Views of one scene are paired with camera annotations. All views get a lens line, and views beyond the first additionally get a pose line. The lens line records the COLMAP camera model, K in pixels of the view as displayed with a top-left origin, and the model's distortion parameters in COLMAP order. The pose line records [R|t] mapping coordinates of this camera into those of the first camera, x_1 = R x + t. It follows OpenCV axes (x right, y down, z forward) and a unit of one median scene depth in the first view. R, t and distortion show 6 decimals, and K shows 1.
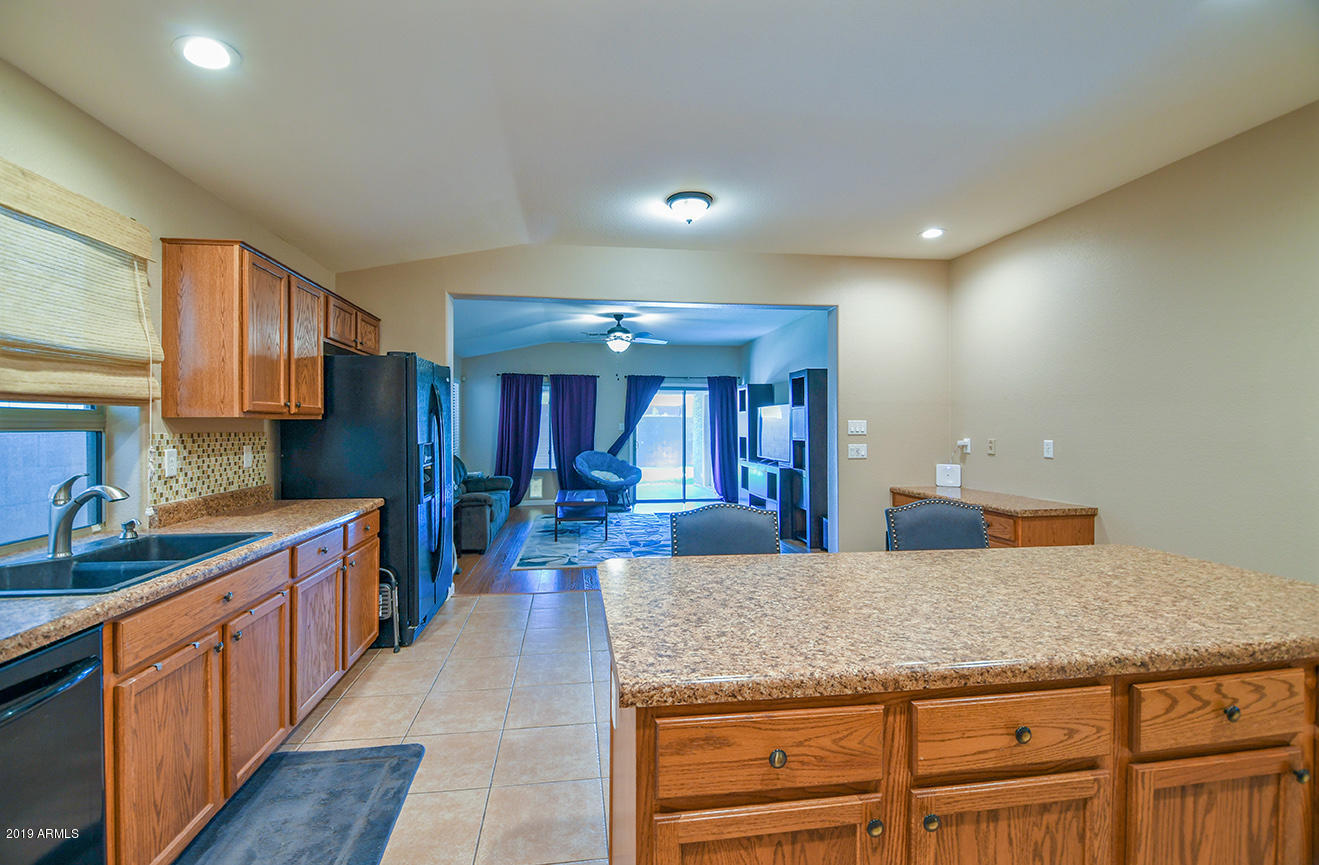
lens RADIAL K [[568.7, 0, 652.6], [0, 568.7, 422.6], [0, 0, 1]] dist [0.041565, -0.028644]
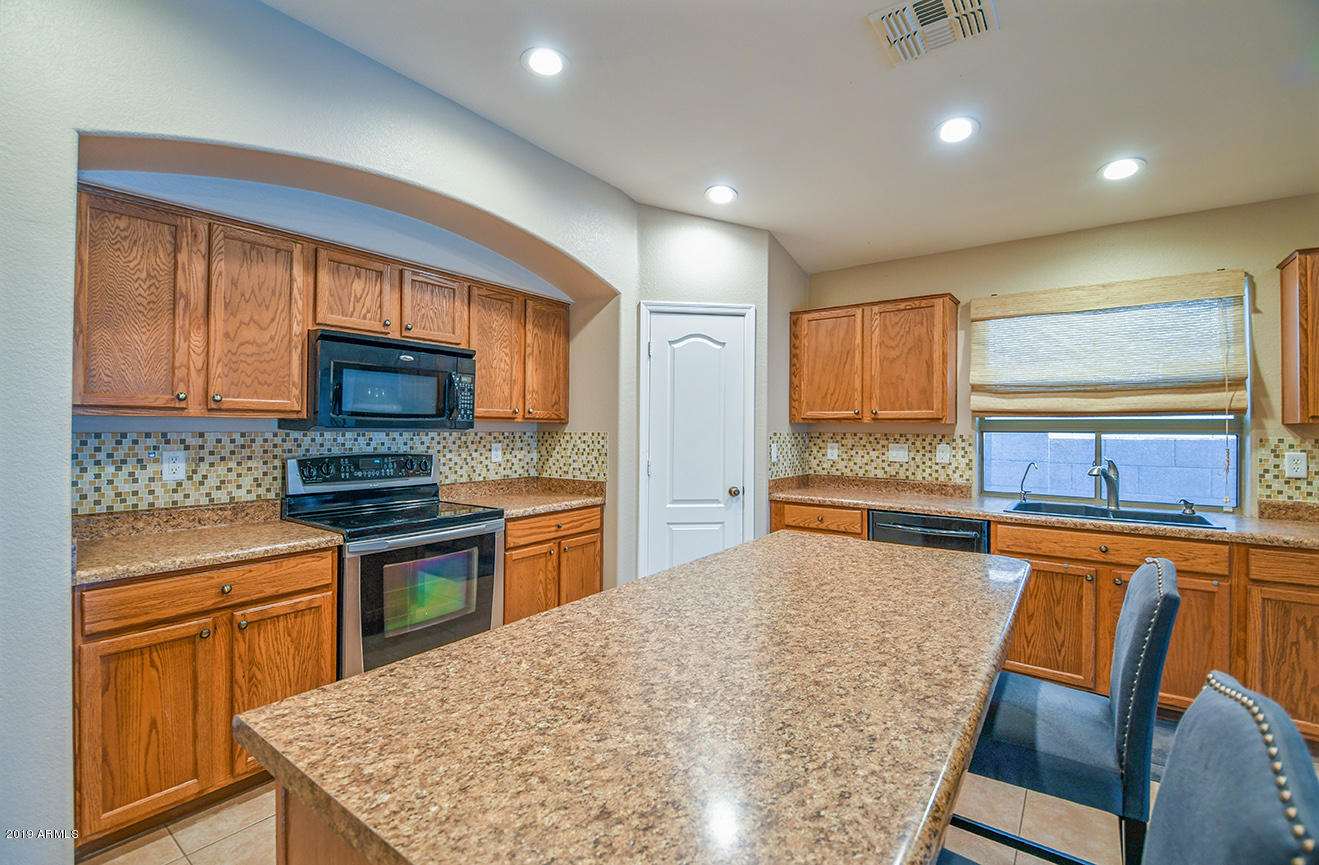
lens RADIAL K [[568.7, 0, 652.6], [0, 568.7, 422.6], [0, 0, 1]] dist [0.041565, -0.028644]
pose [[-0.704668, -0.009929, -0.709467, 0.225352], [-0.002634, 0.999932, -0.011378, 0.001227], [0.709532, -0.006149, -0.704646, 0.252312]]
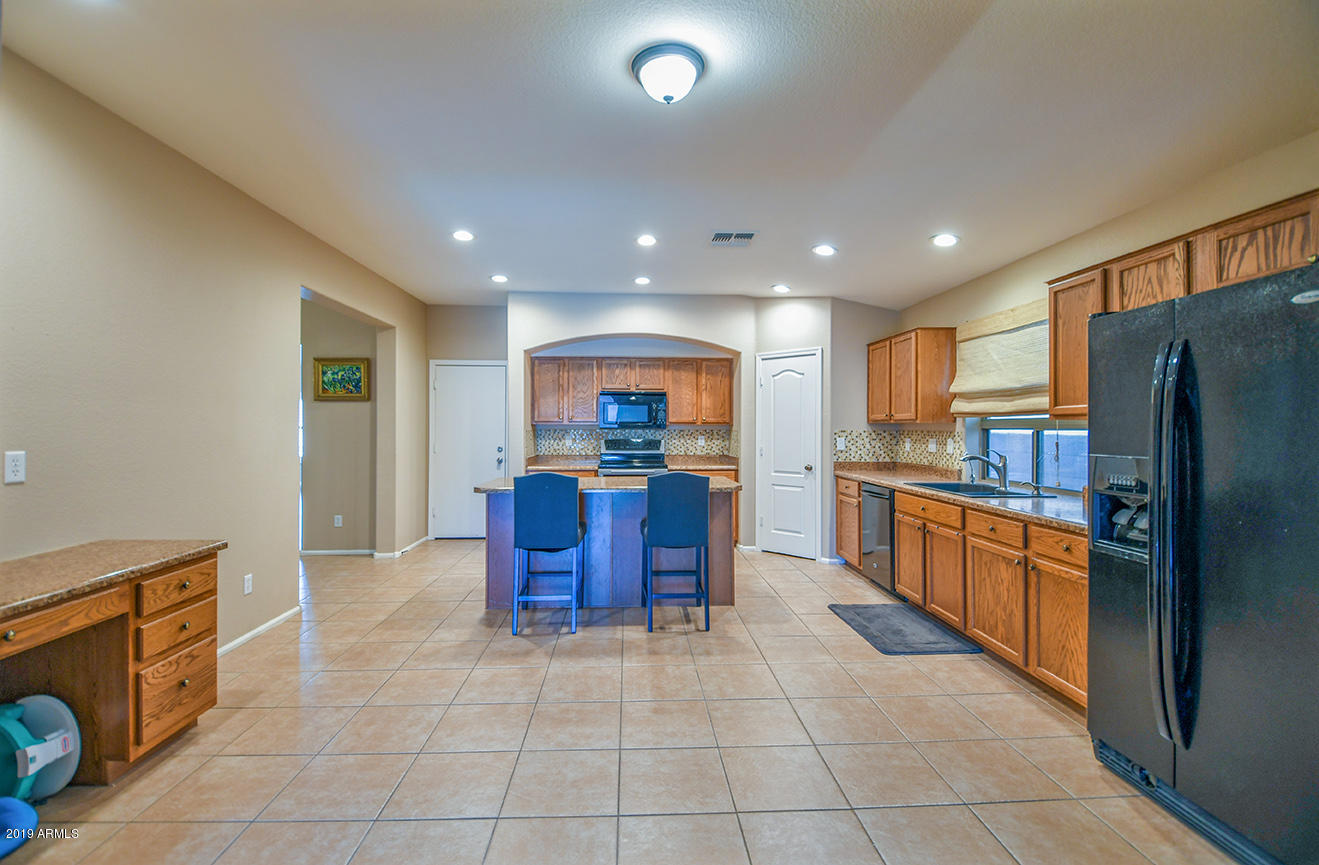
lens RADIAL K [[568.7, 0, 652.6], [0, 568.7, 422.6], [0, 0, 1]] dist [0.041565, -0.028644]
pose [[-0.995324, 0.000407, 0.096594, 0.006101], [-0.000857, 0.999915, -0.013044, 0.003720], [-0.096591, -0.013065, -0.995238, 0.664012]]
